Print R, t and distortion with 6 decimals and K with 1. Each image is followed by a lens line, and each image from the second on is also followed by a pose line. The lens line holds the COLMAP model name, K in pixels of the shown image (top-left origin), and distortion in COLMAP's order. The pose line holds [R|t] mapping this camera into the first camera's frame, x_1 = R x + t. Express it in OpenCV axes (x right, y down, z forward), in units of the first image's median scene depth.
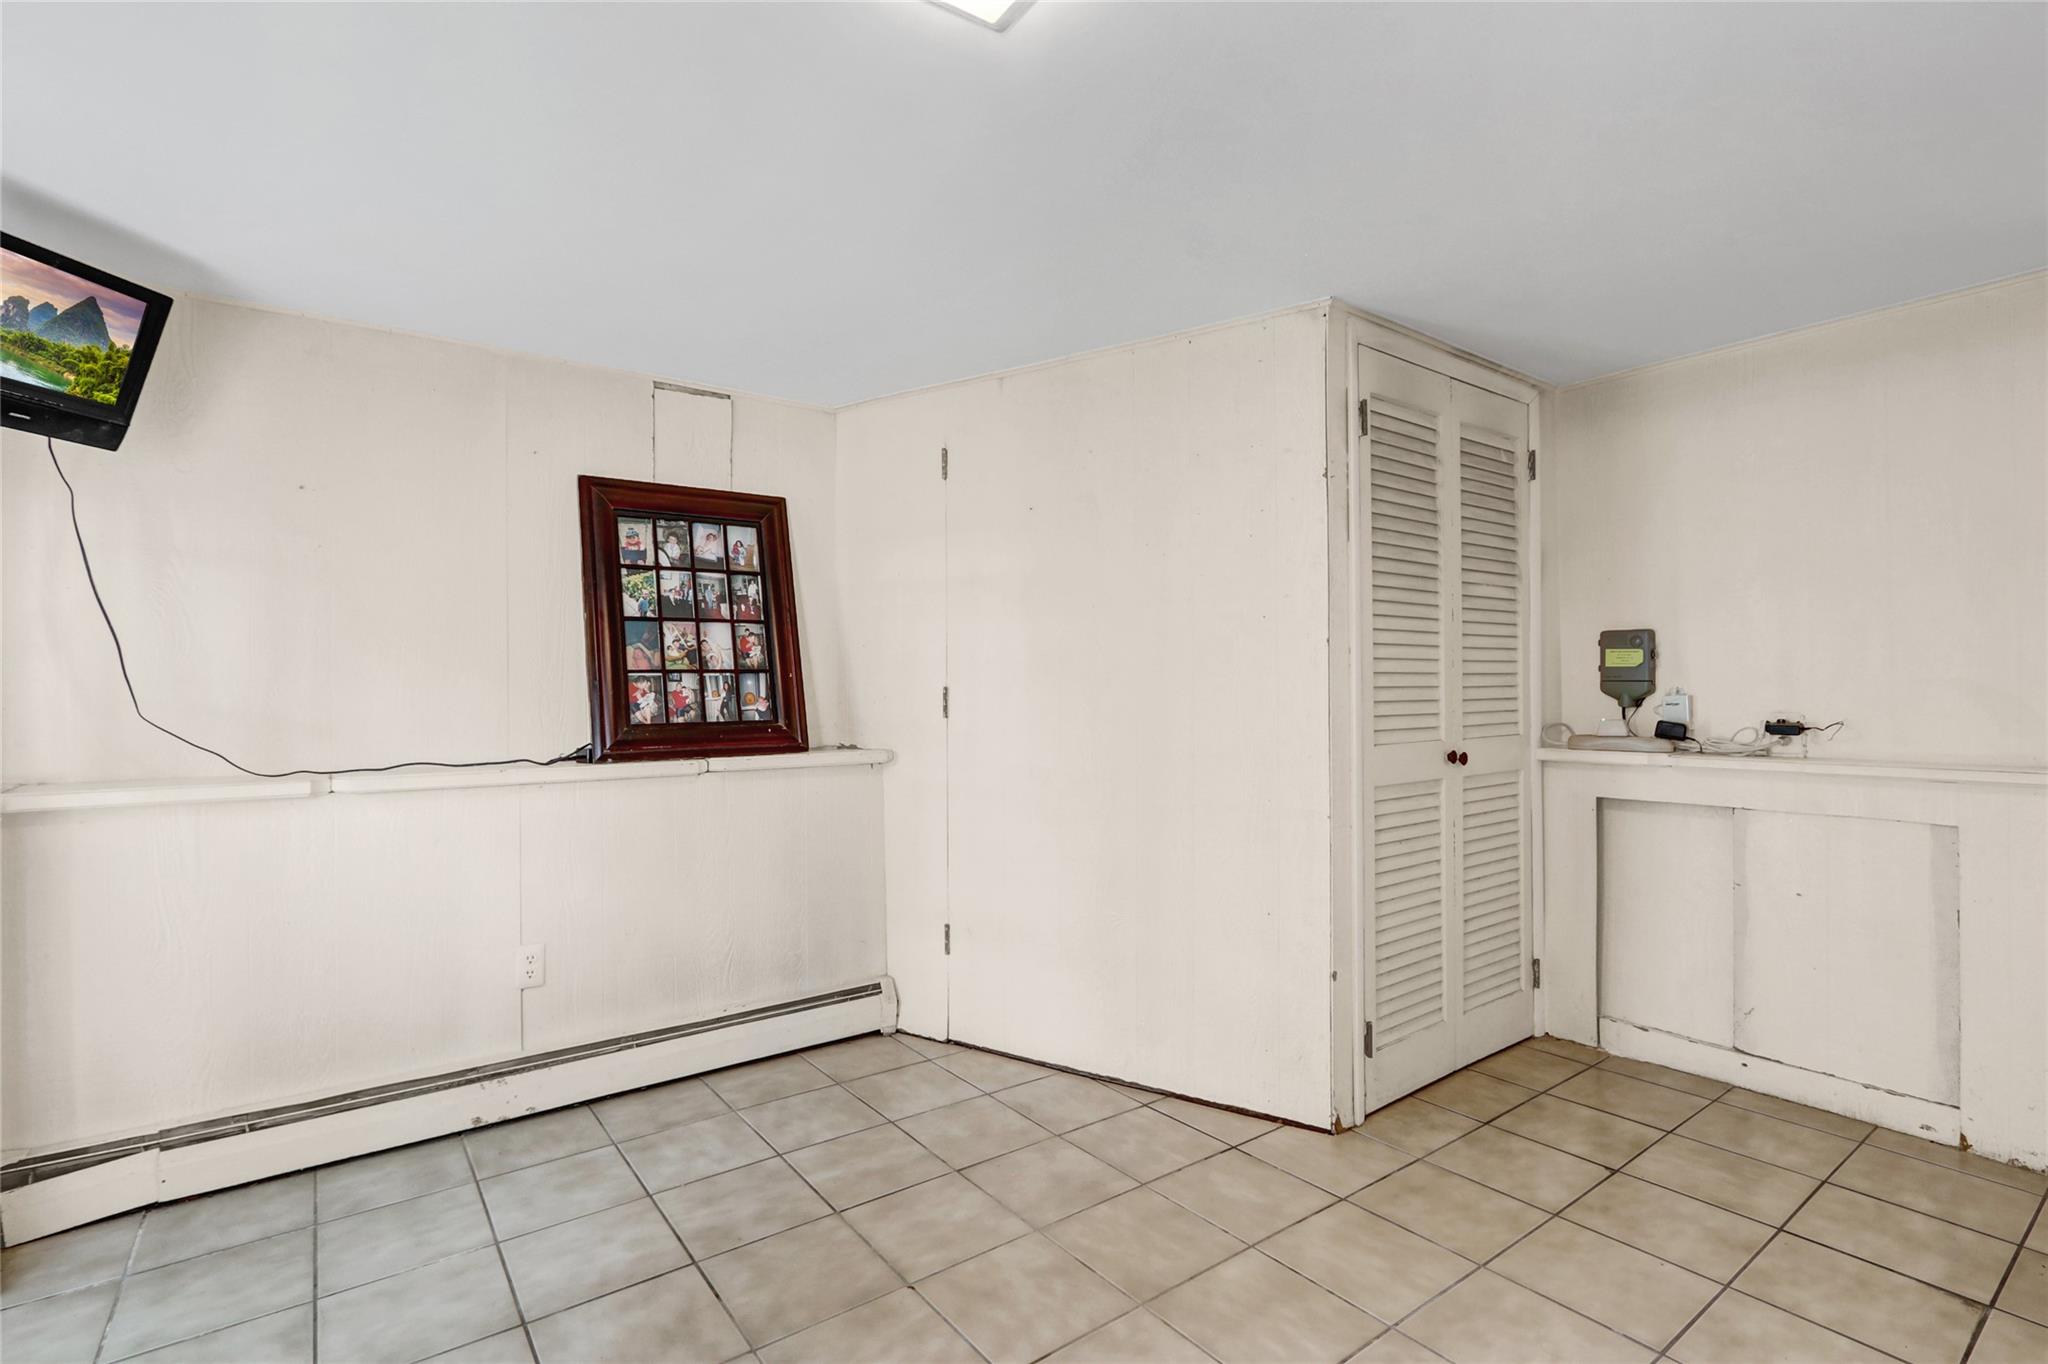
lens RADIAL K [[980.1, 0, 978.3], [0, 980.1, 678.3], [0, 0, 1]] dist [-0.011449, 0.002112]
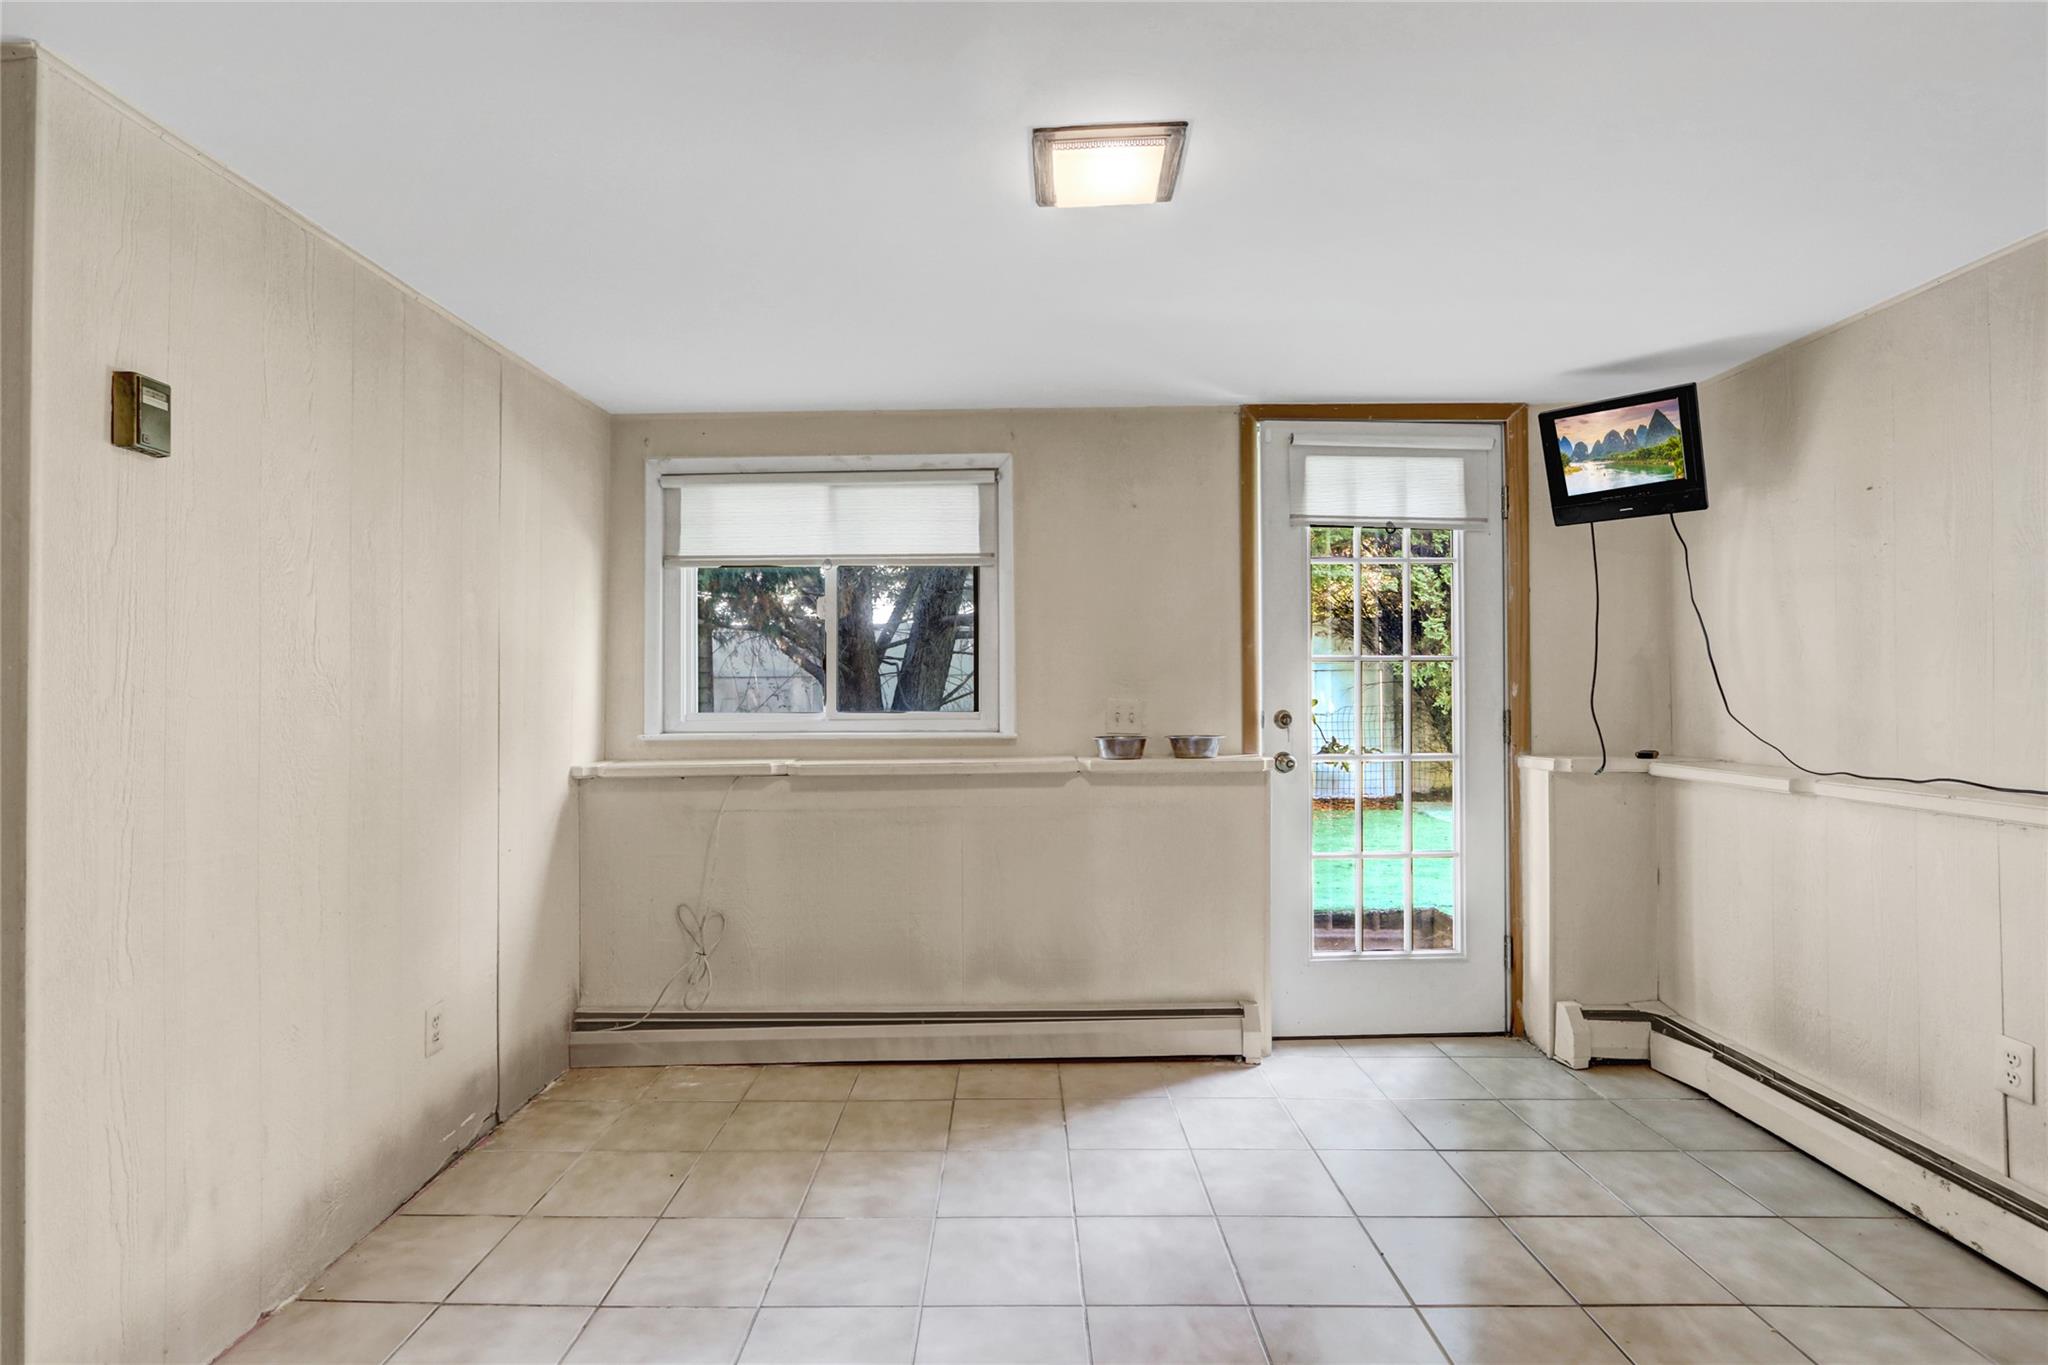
lens RADIAL K [[961.7, 0, 1025.5], [0, 961.7, 694.7], [0, 0, 1]] dist [-0.010874, 0.000168]
pose [[-0.580932, 0.009035, -0.813902, 0.499712], [0.013712, 0.999905, 0.001312, 0.001055], [0.813837, -0.010398, -0.581001, 0.729410]]
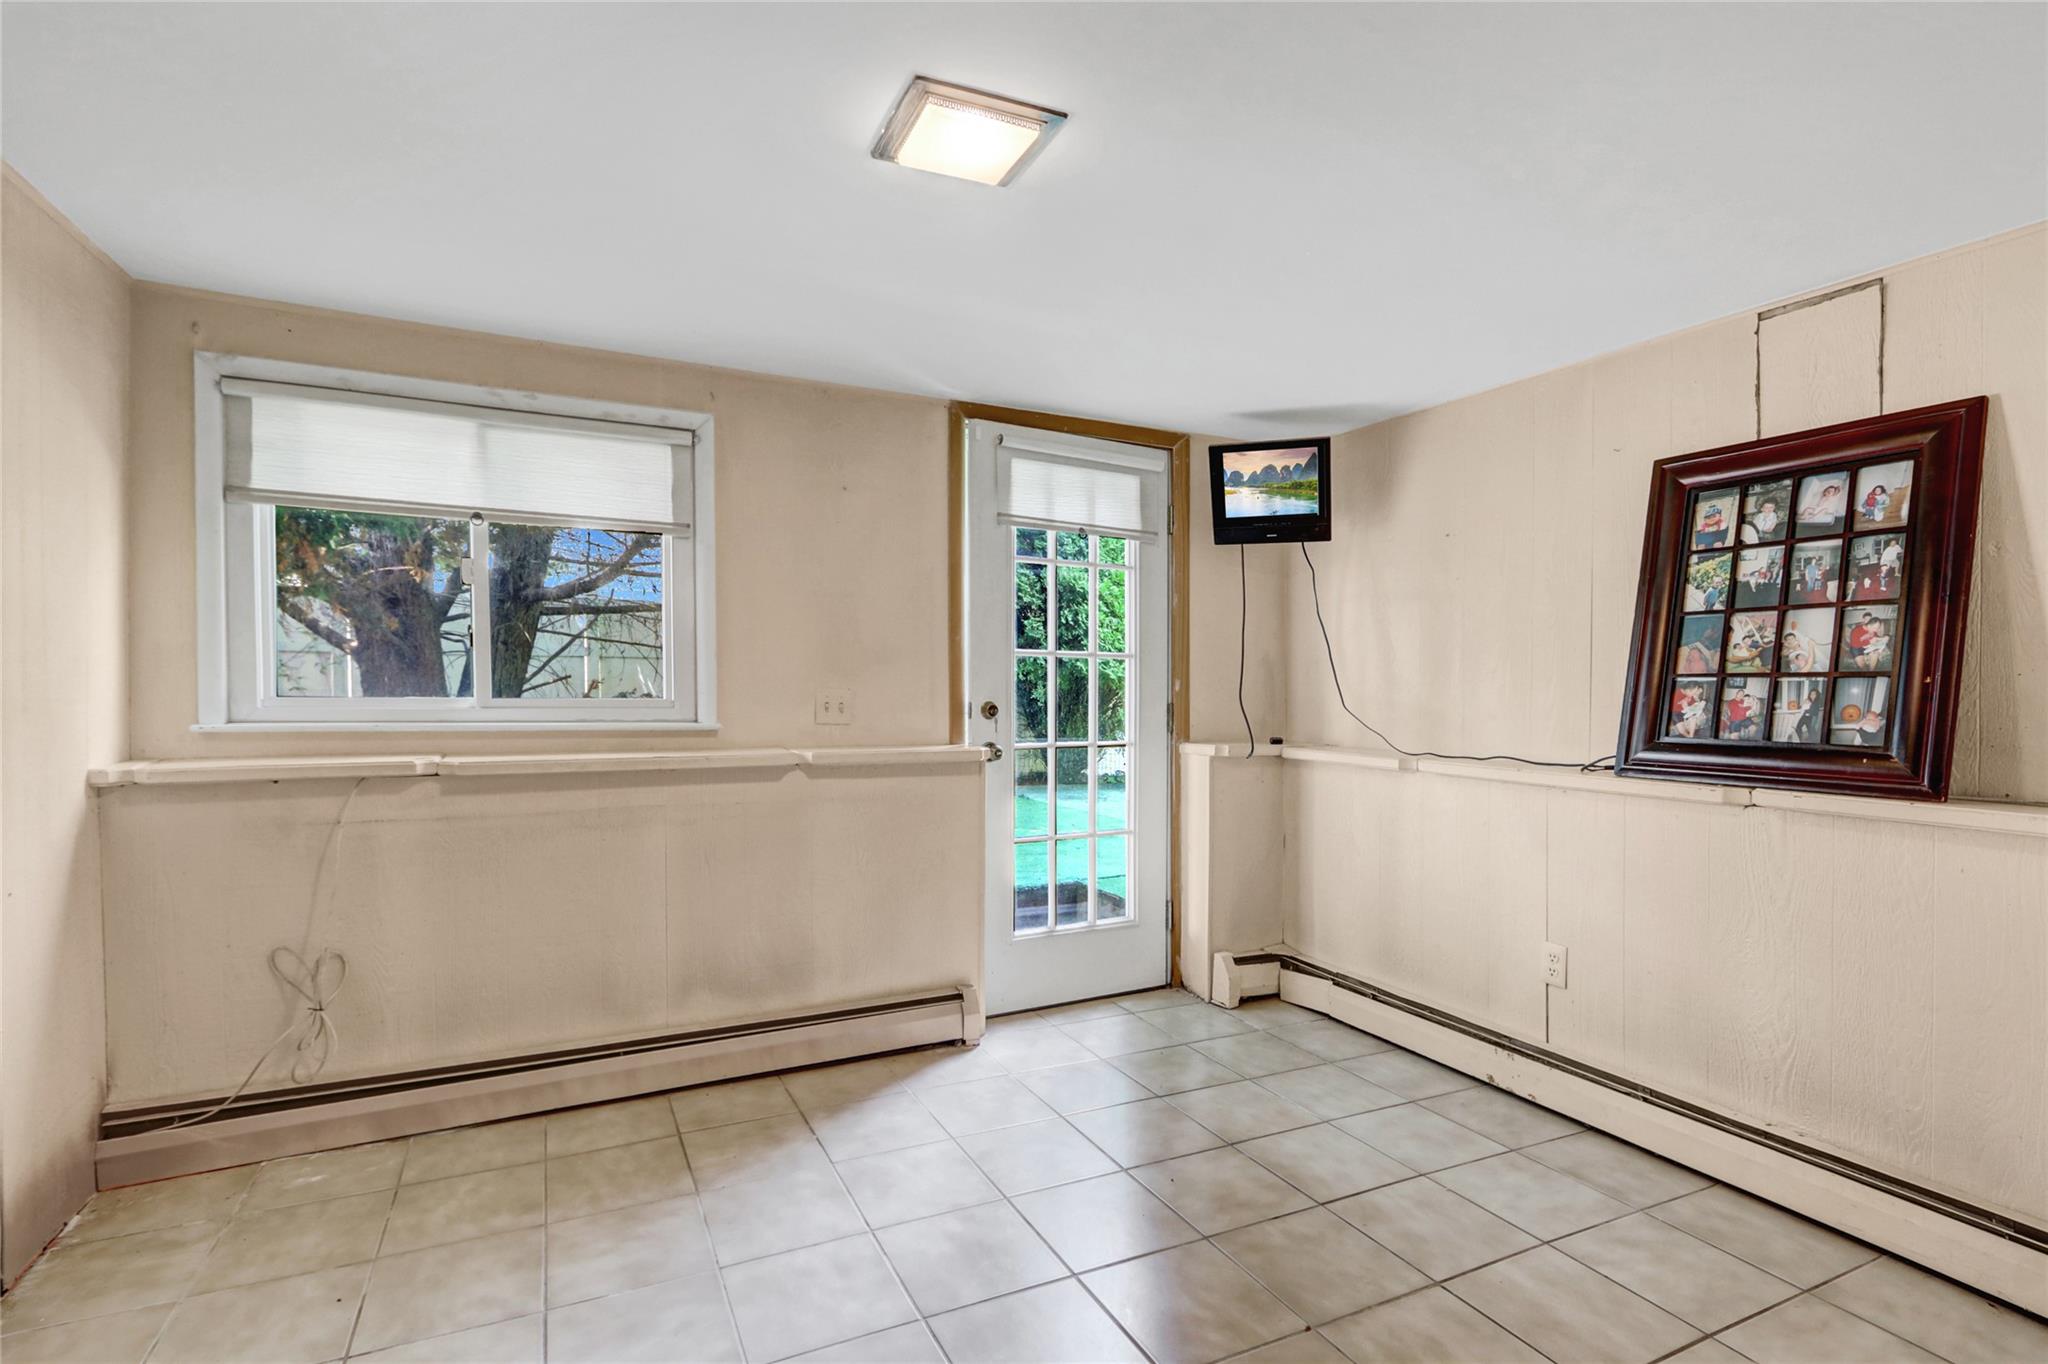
lens RADIAL K [[955.4, 0, 1026.0], [0, 955.4, 695.8], [0, 0, 1]] dist [-0.014043, 0.001221]
pose [[-0.157147, 0.013782, -0.987479, 0.545547], [-0.005462, 0.999875, 0.014824, 0.001296], [0.987560, 0.007723, -0.157052, 0.546787]]
